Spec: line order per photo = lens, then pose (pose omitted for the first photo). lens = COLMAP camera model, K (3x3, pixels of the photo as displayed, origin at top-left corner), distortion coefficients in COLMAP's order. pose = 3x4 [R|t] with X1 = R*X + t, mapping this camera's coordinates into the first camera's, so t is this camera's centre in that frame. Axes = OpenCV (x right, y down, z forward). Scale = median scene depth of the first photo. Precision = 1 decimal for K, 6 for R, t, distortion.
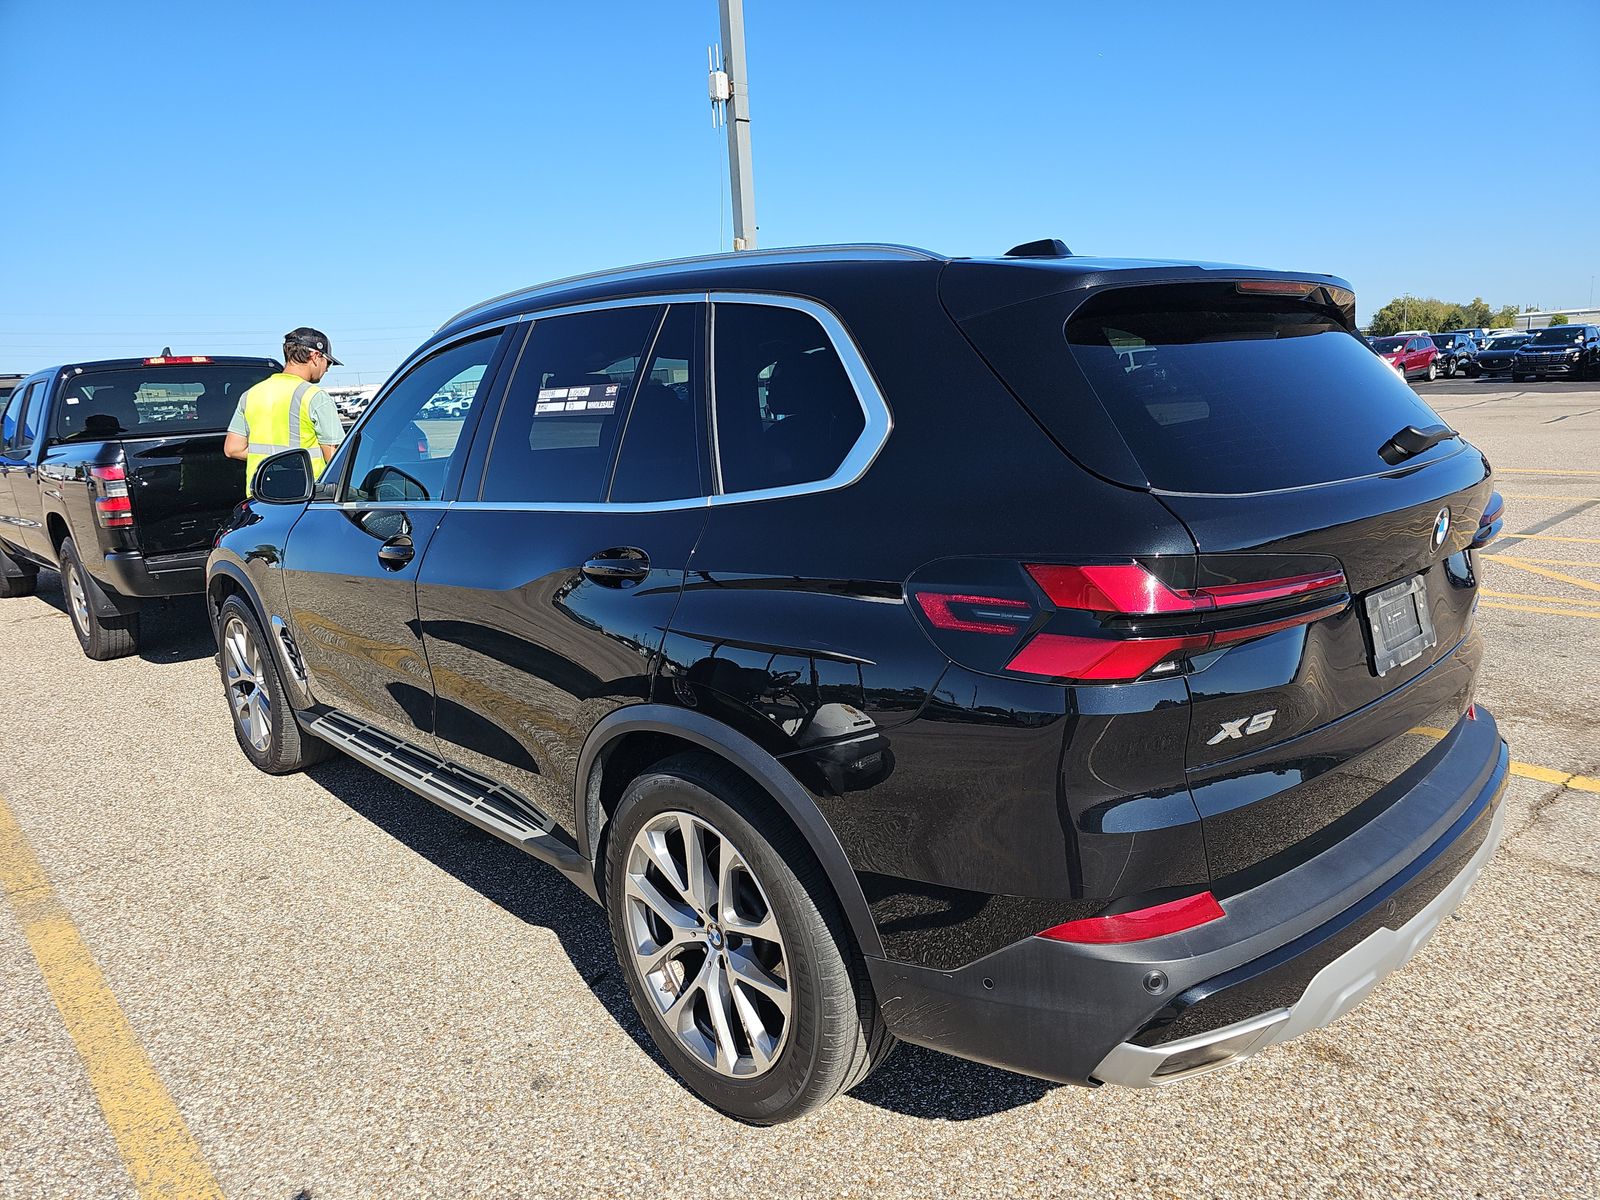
lens RADIAL K [[1067.4, 0, 795.0], [0, 1067.4, 608.8], [0, 0, 1]] dist [0.006181, -0.005132]
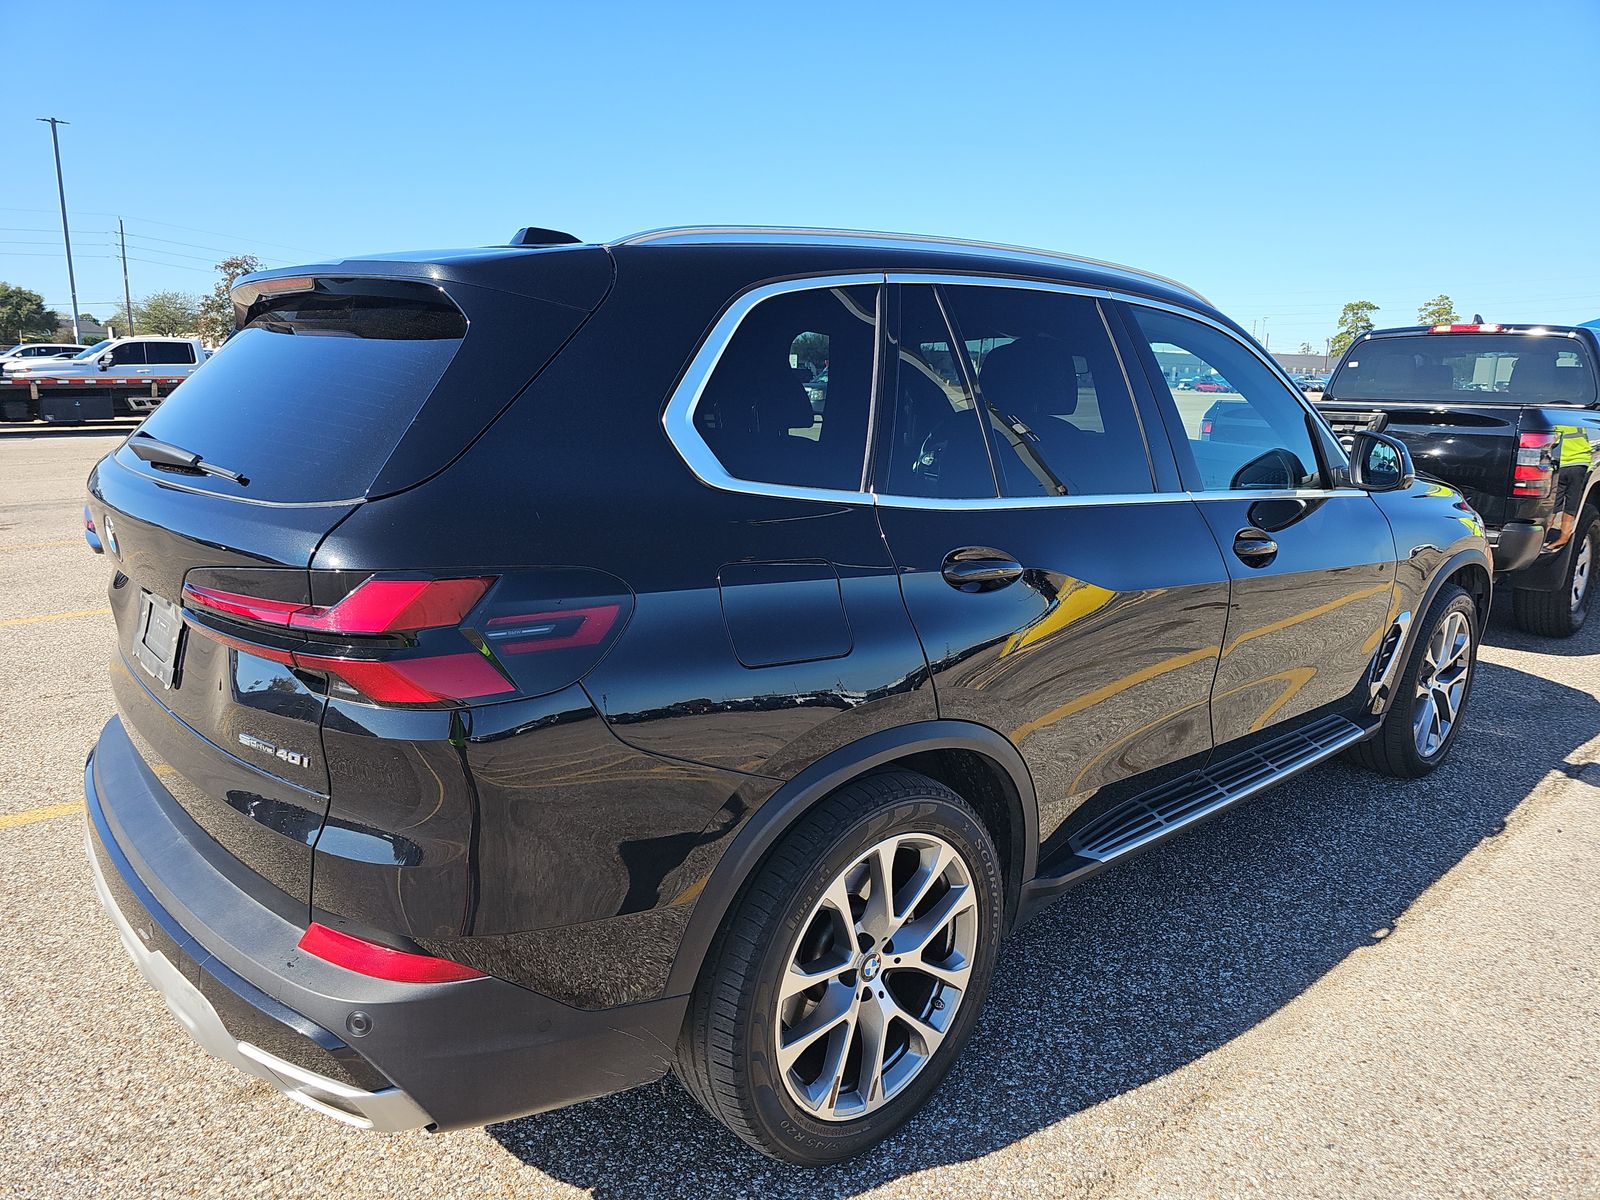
lens RADIAL K [[1067.4, 0, 795.0], [0, 1067.4, 608.8], [0, 0, 1]] dist [0.006181, -0.005132]
pose [[-0.027713, 0.268409, -0.962906, 1.419714], [-0.228612, 0.936045, 0.267501, -0.385732], [0.973123, 0.227546, 0.035421, 1.463551]]
